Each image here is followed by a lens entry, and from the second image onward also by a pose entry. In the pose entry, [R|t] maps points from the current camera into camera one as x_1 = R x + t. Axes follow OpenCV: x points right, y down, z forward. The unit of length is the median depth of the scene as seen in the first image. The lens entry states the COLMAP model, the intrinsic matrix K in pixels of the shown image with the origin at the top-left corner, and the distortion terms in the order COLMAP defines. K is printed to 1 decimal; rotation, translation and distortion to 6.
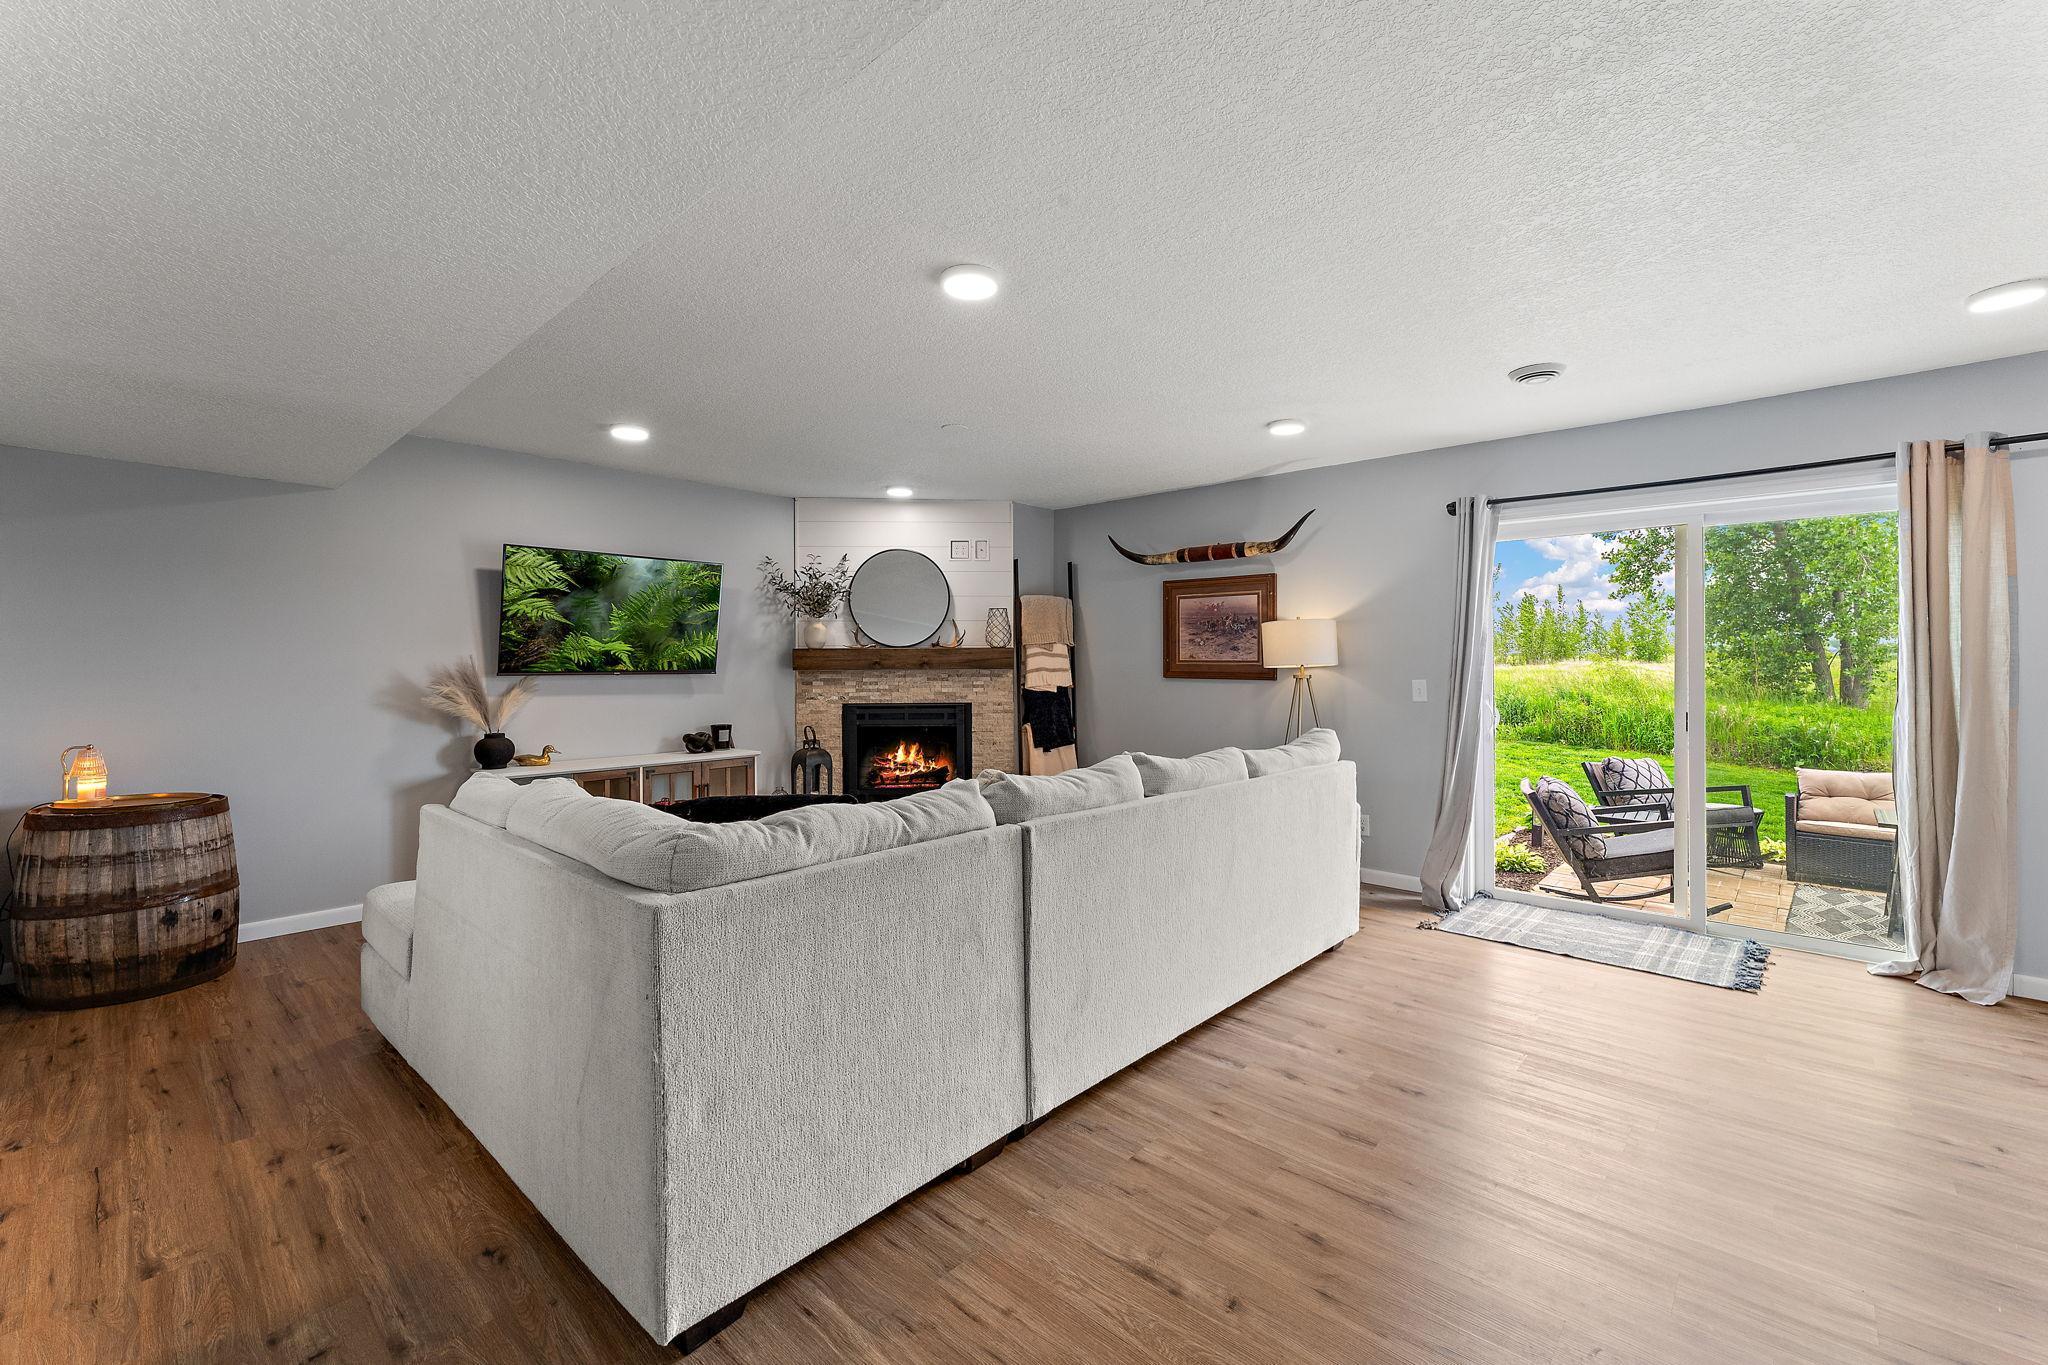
lens RADIAL K [[835.3, 0, 1013.2], [0, 835.3, 665.0], [0, 0, 1]] dist [0.013802, -0.000777]
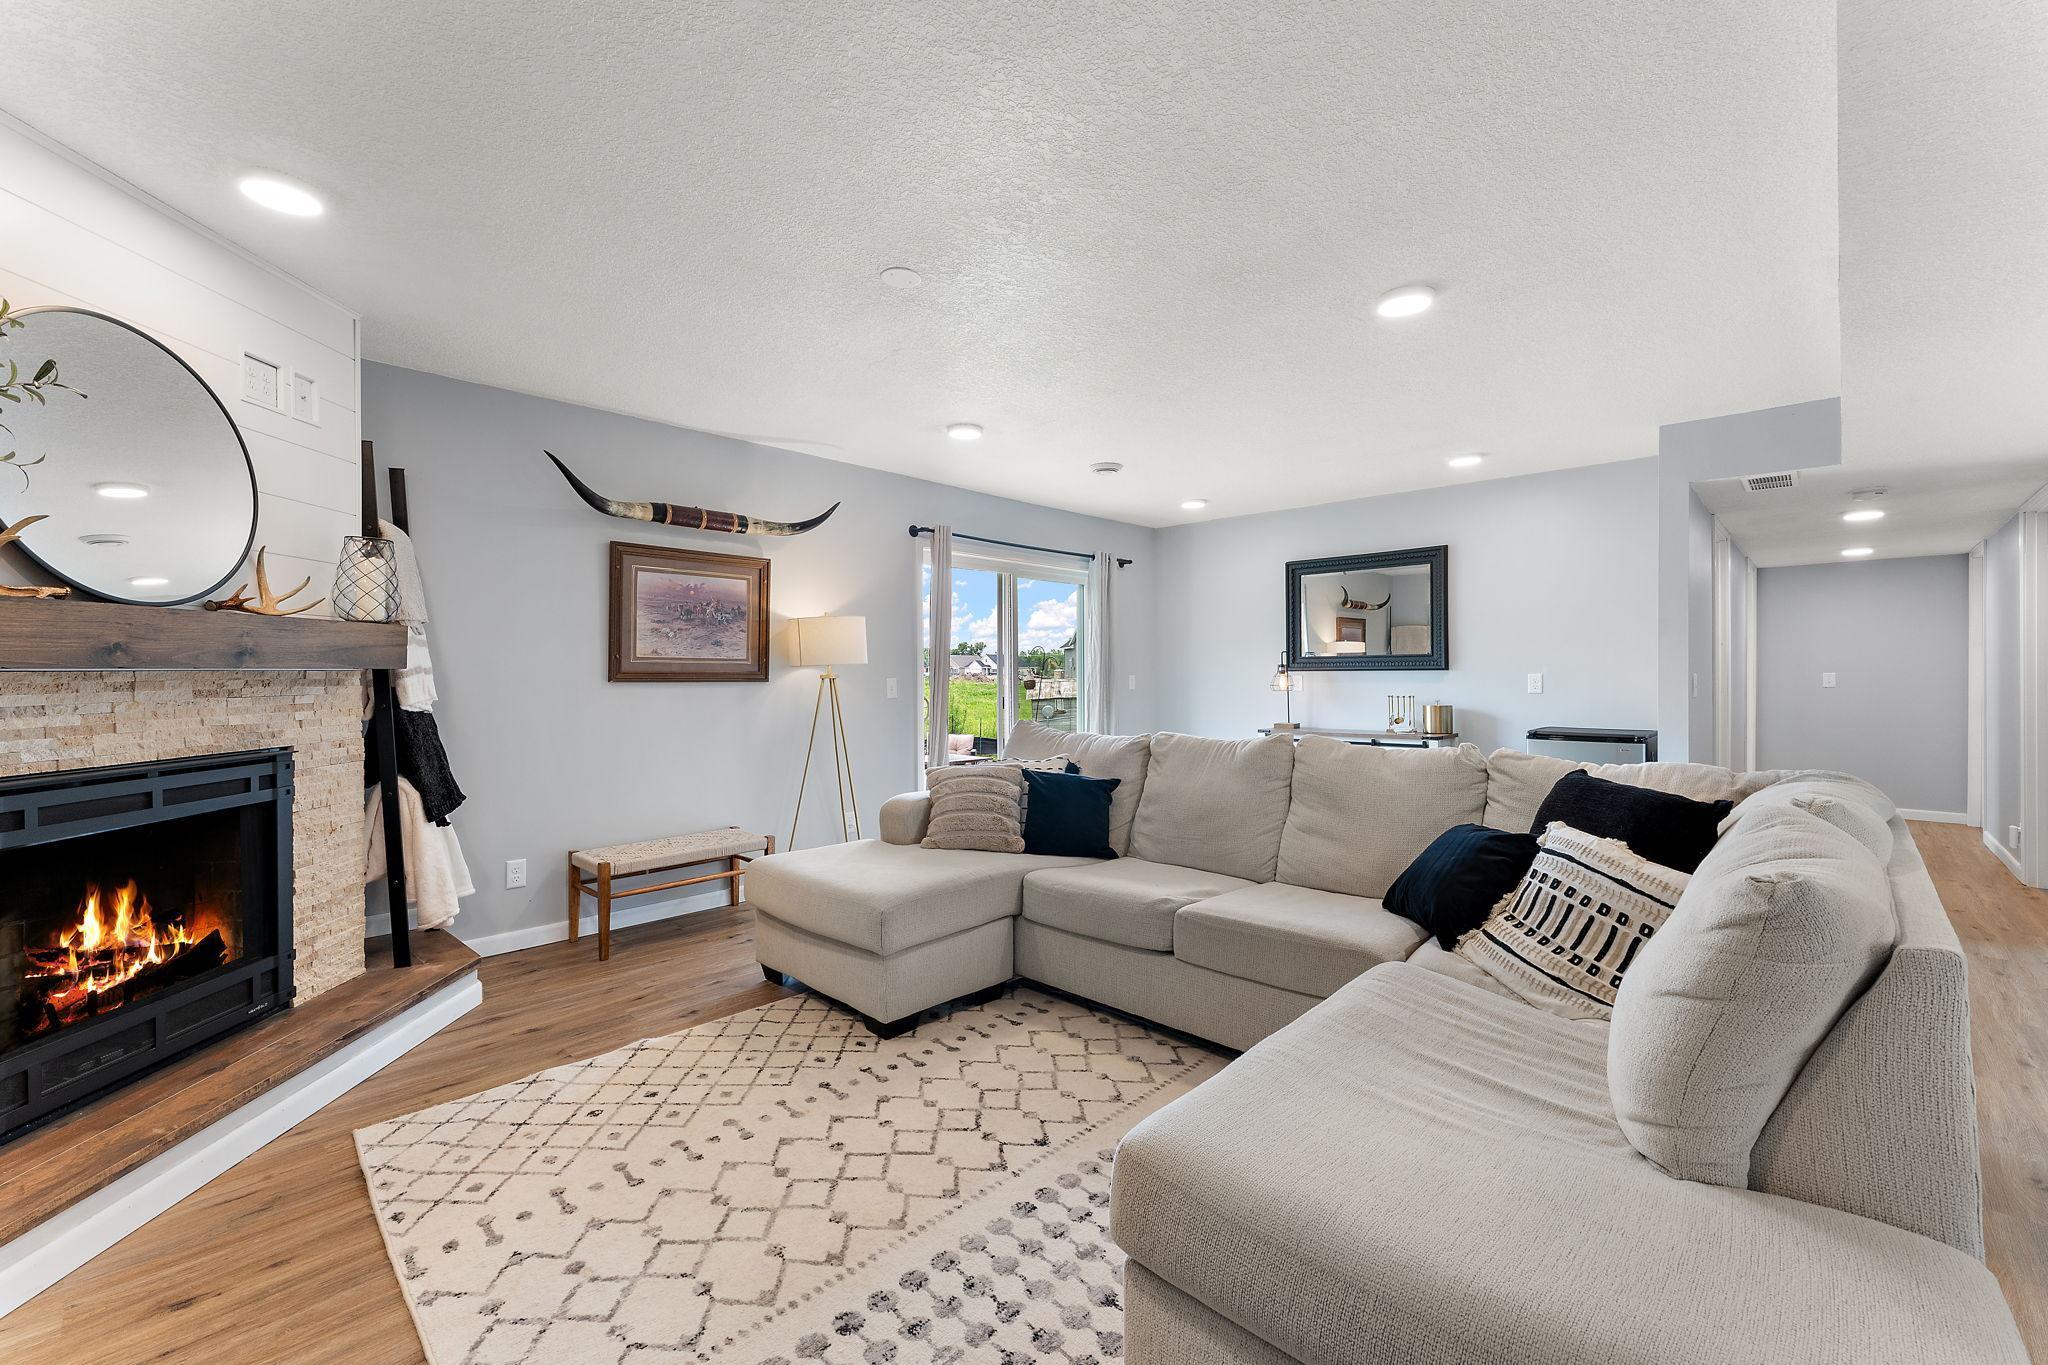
lens RADIAL K [[835.3, 0, 1011.3], [0, 835.3, 684.0], [0, 0, 1]] dist [0.013802, -0.000777]
pose [[0.036258, -0.012562, 0.999263, -0.500698], [0.005262, 0.999910, 0.012380, 0.010287], [-0.999329, 0.004809, 0.036321, 0.649872]]
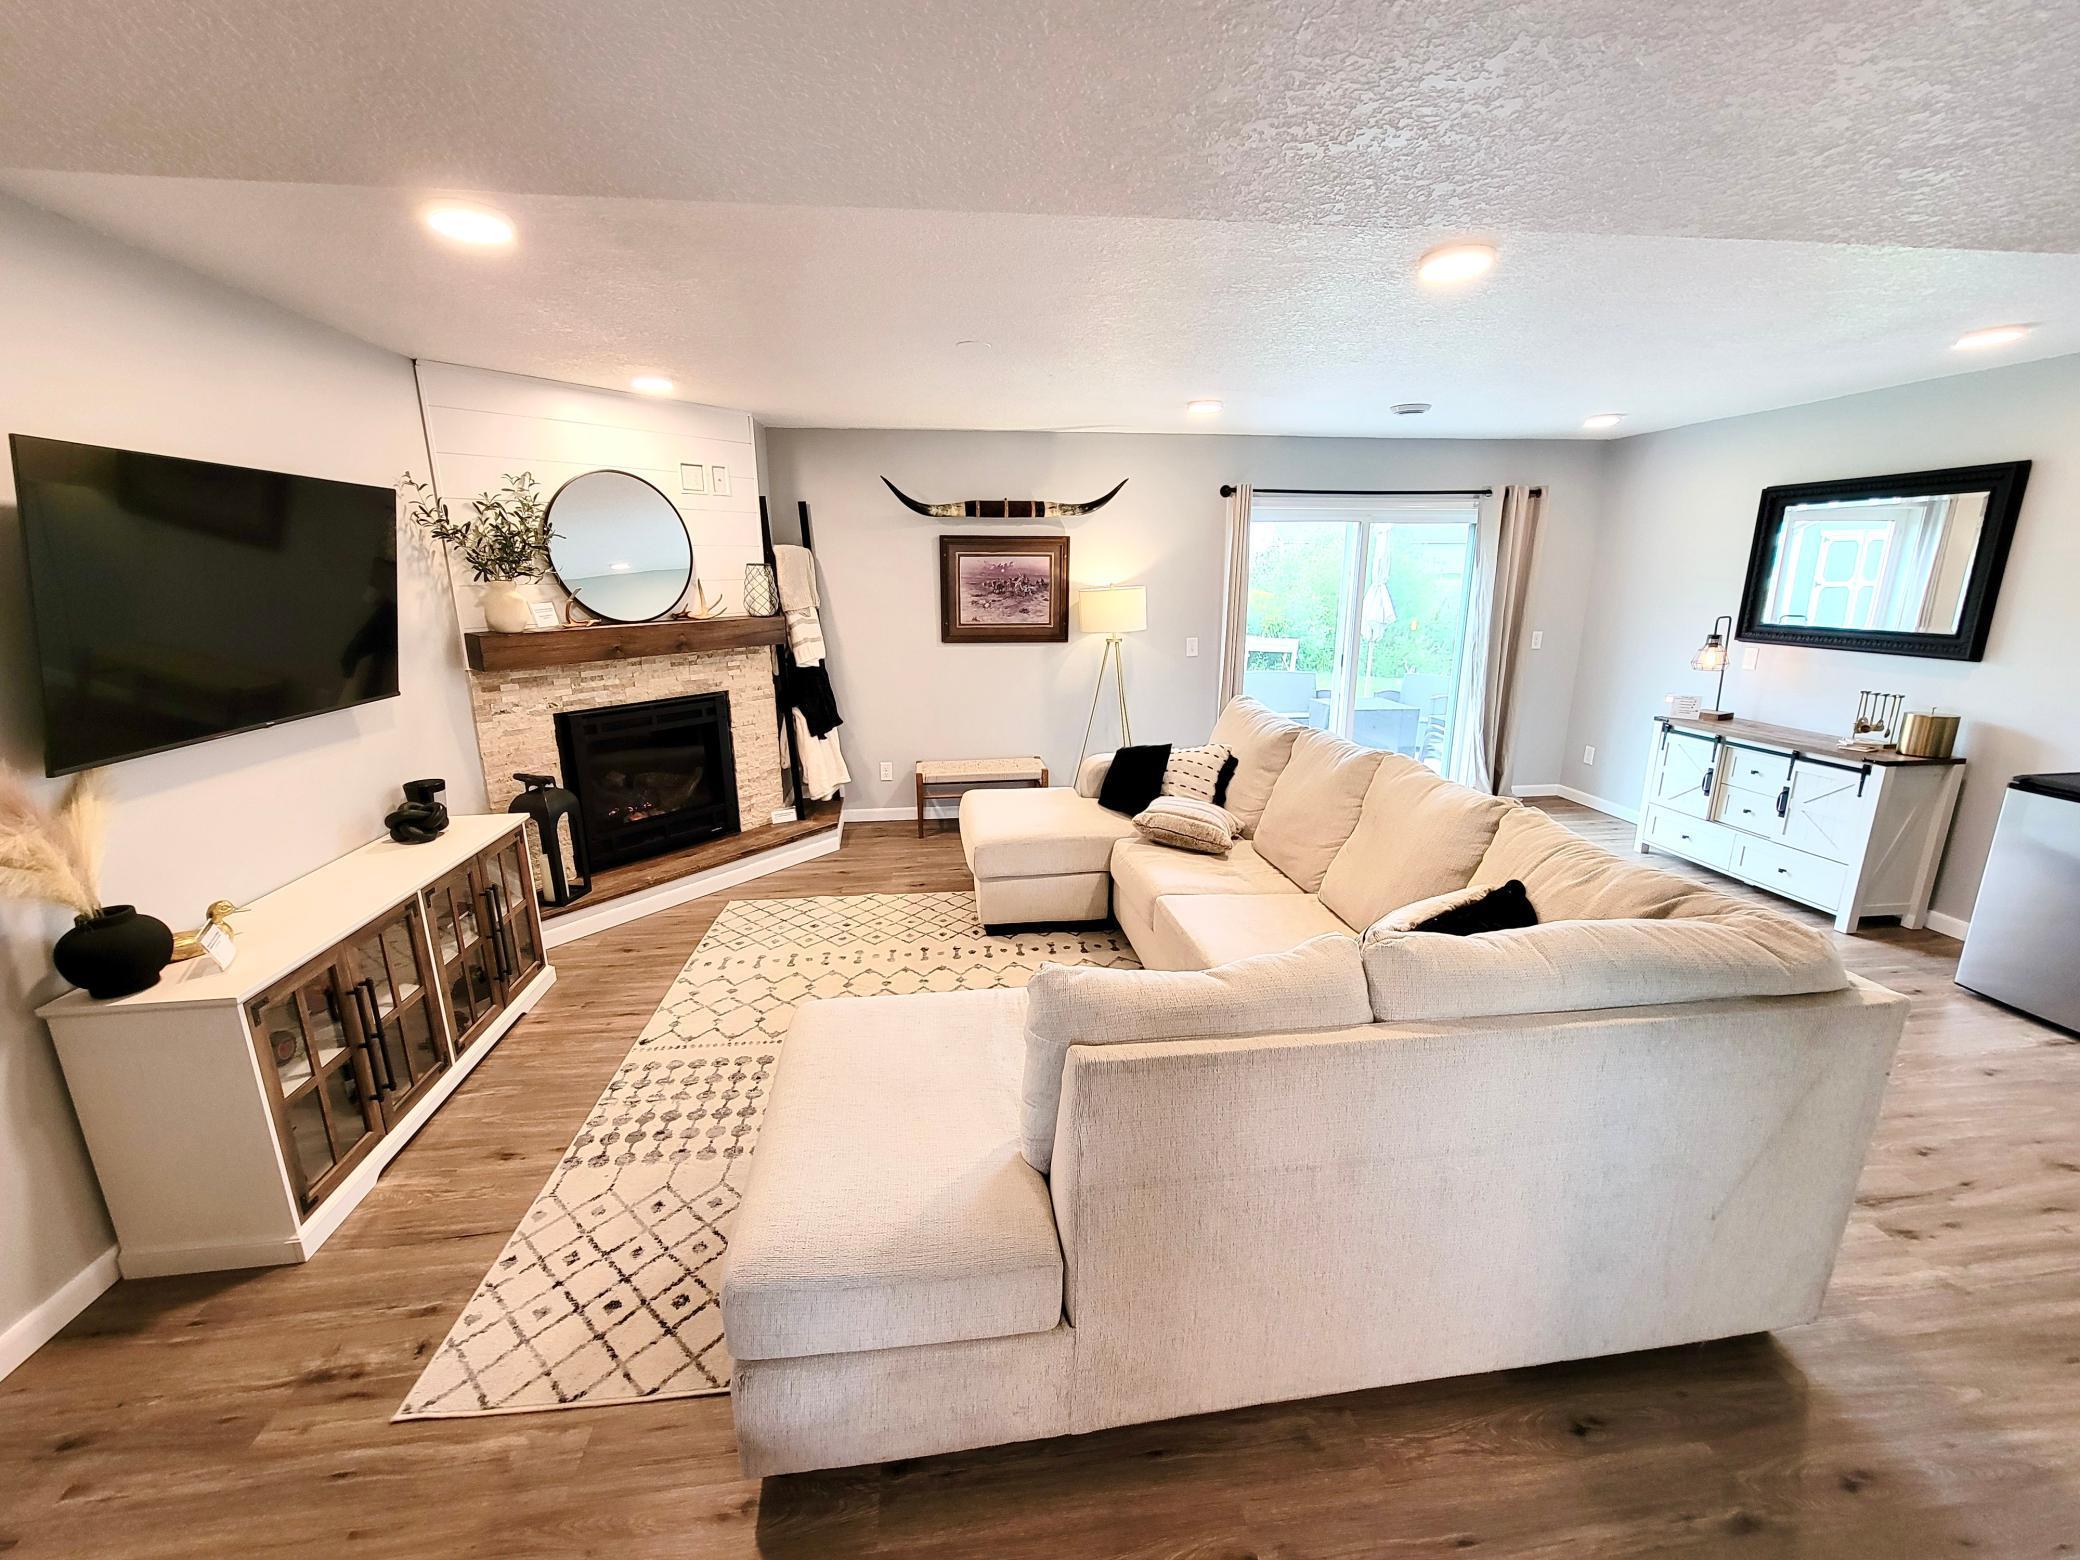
lens RADIAL K [[841.5, 0, 1033.8], [0, 841.5, 786.2], [0, 0, 1]] dist [0.001501, -0.002560]
pose [[0.655673, -0.193434, 0.729847, -0.472990], [0.006627, 0.968064, 0.250616, -0.064943], [-0.755016, -0.159486, 0.636015, 0.301900]]
